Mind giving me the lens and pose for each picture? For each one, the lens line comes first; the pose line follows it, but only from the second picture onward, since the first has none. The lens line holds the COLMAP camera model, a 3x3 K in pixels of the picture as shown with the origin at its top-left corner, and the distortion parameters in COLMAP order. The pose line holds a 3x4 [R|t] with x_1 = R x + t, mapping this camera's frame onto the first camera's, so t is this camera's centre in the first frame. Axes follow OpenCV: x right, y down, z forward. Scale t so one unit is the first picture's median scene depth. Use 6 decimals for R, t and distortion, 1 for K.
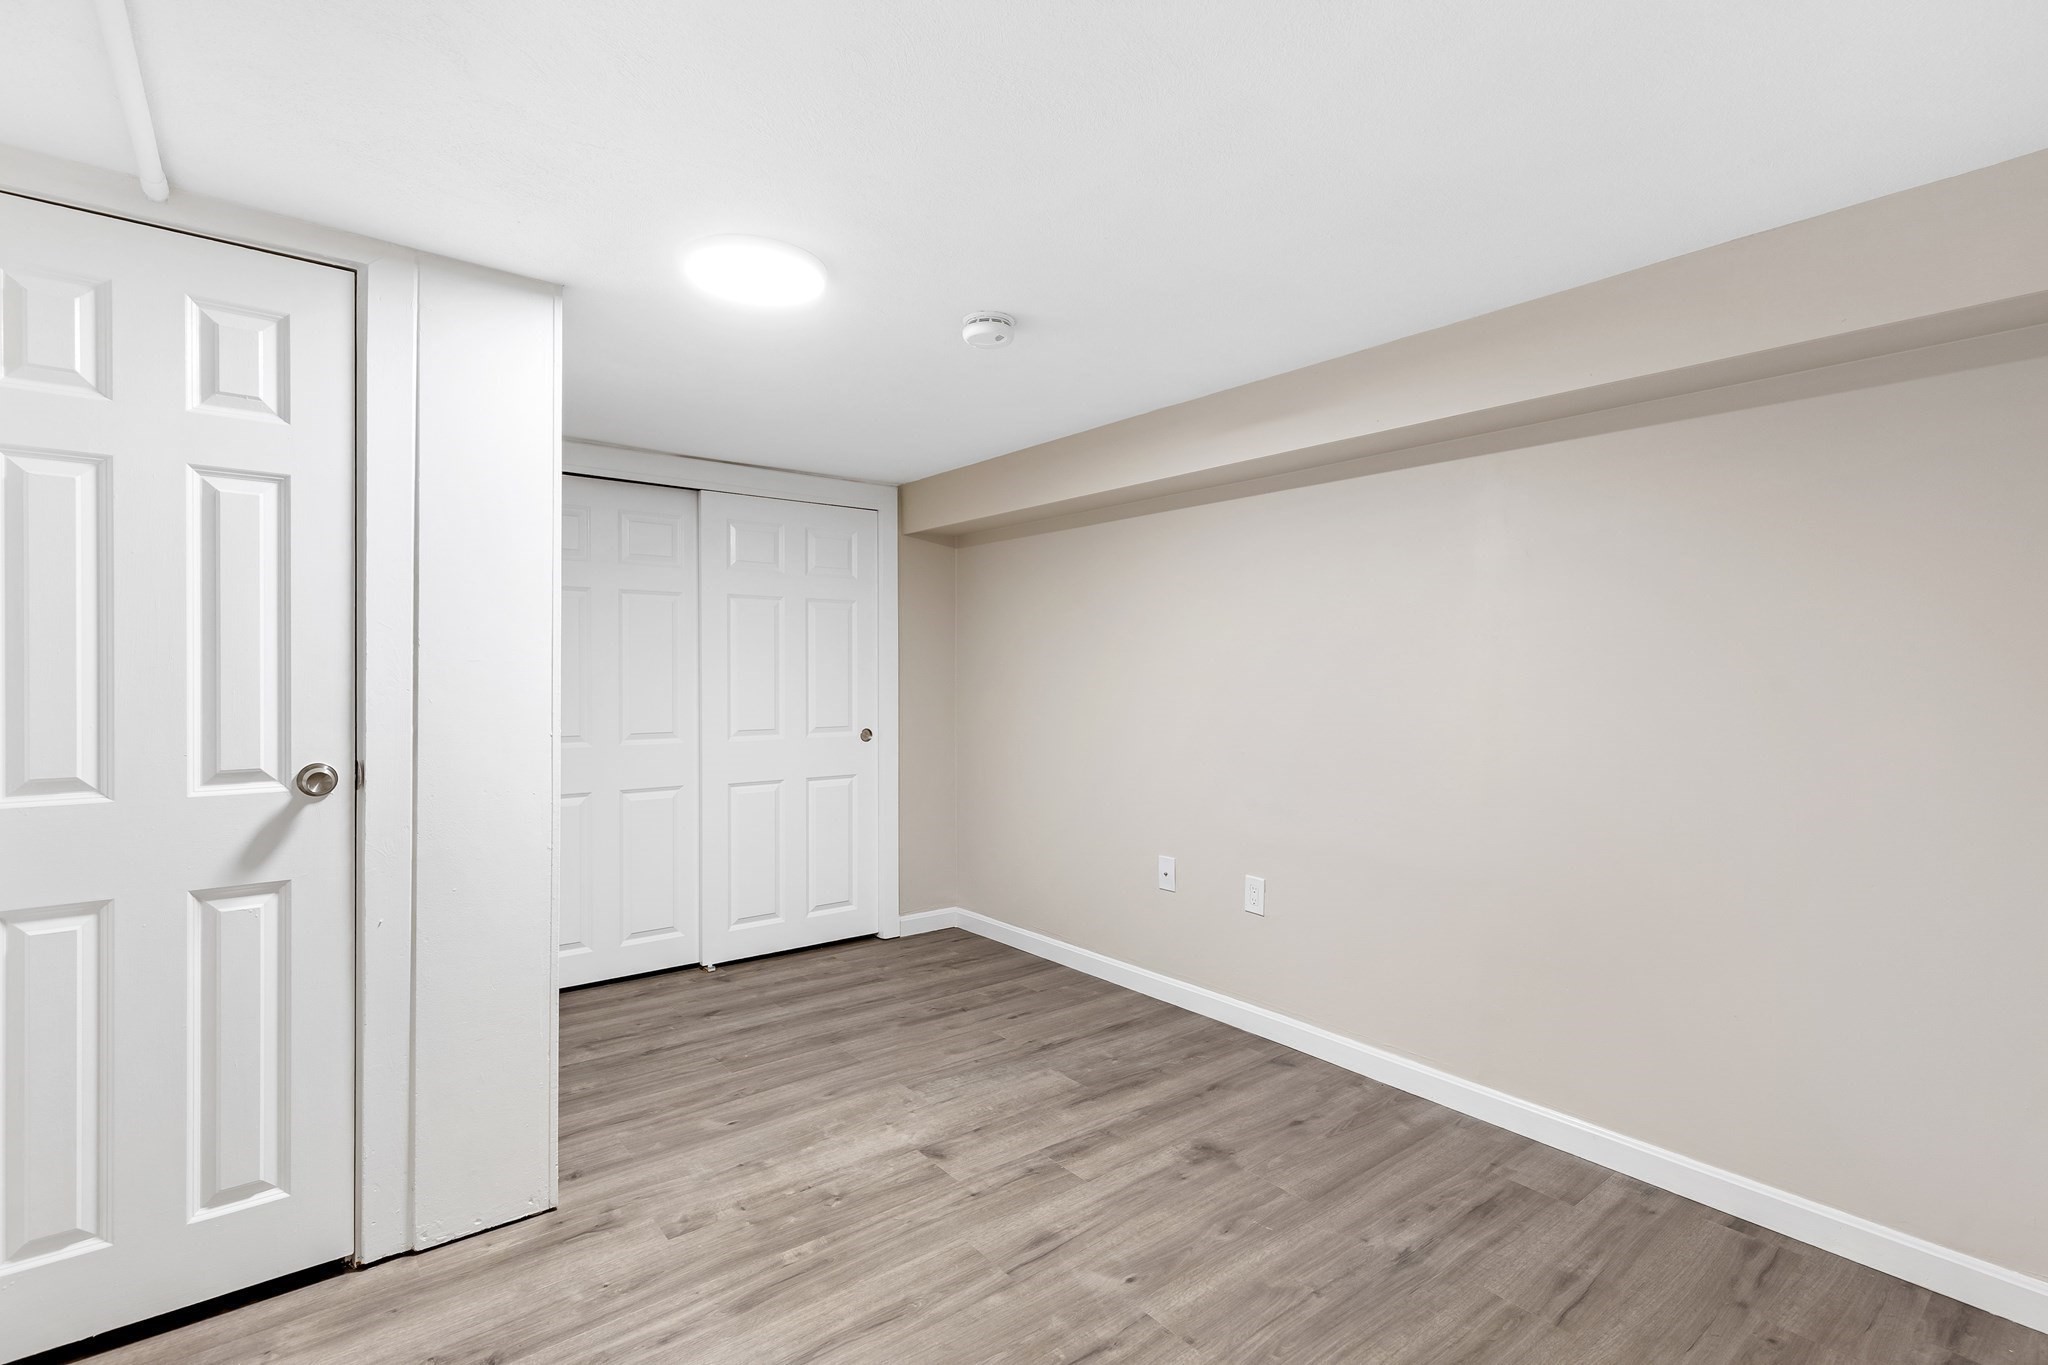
lens RADIAL K [[963.7, 0, 1037.3], [0, 963.7, 686.8], [0, 0, 1]] dist [0.008853, -0.001711]
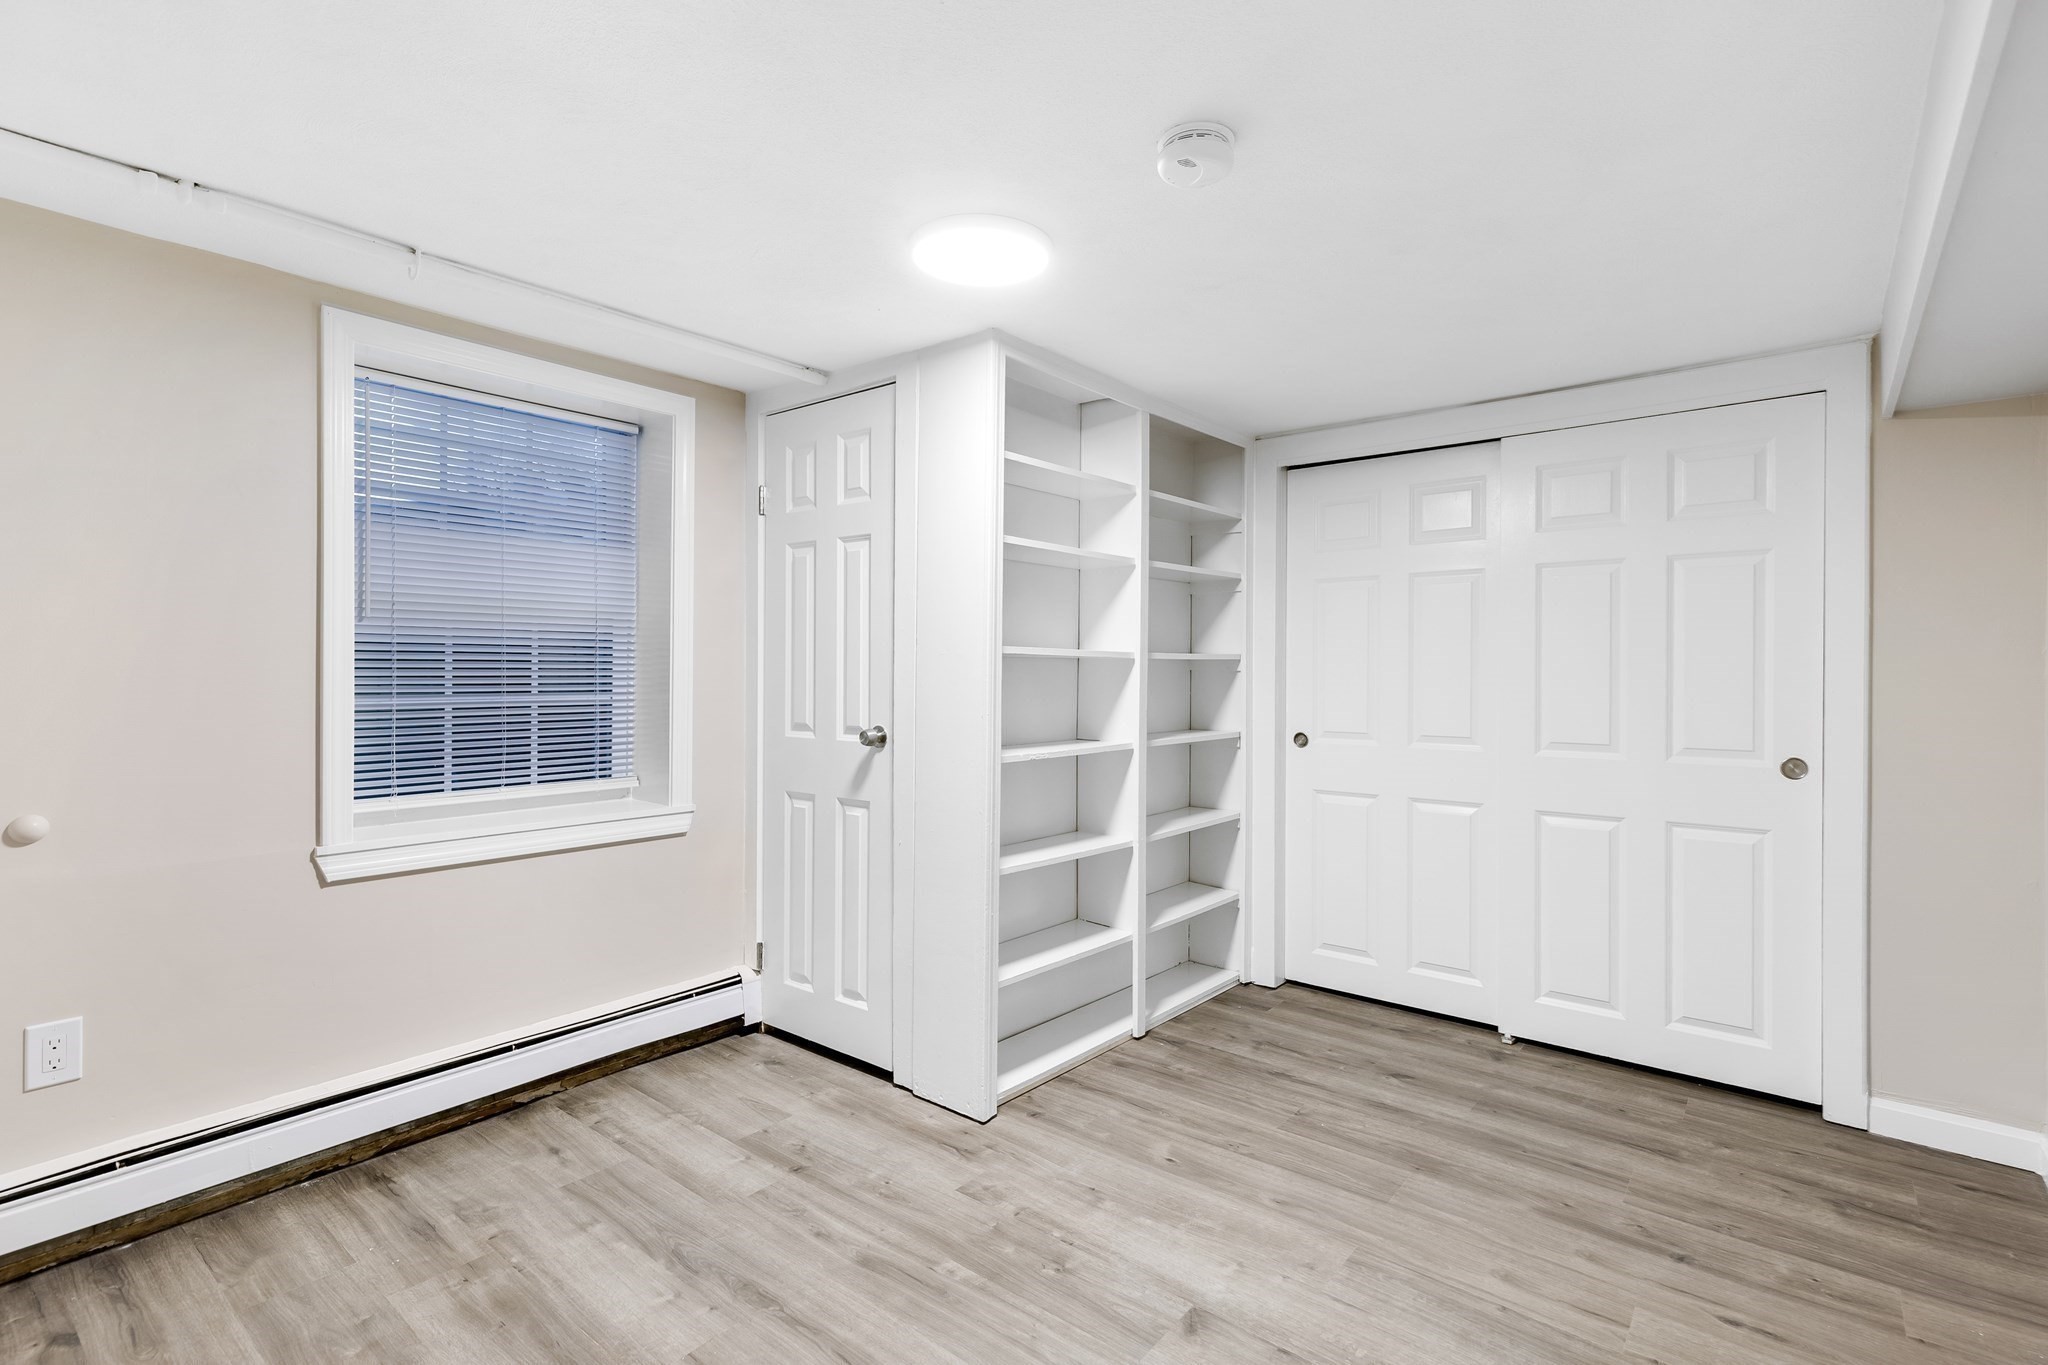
lens RADIAL K [[963.7, 0, 1023.2], [0, 963.7, 674.2], [0, 0, 1]] dist [0.008853, -0.001711]
pose [[0.195870, 0.002735, -0.980626, 0.452288], [-0.015770, 0.999876, -0.000361, -0.001441], [0.980503, 0.015535, 0.195889, 0.564815]]
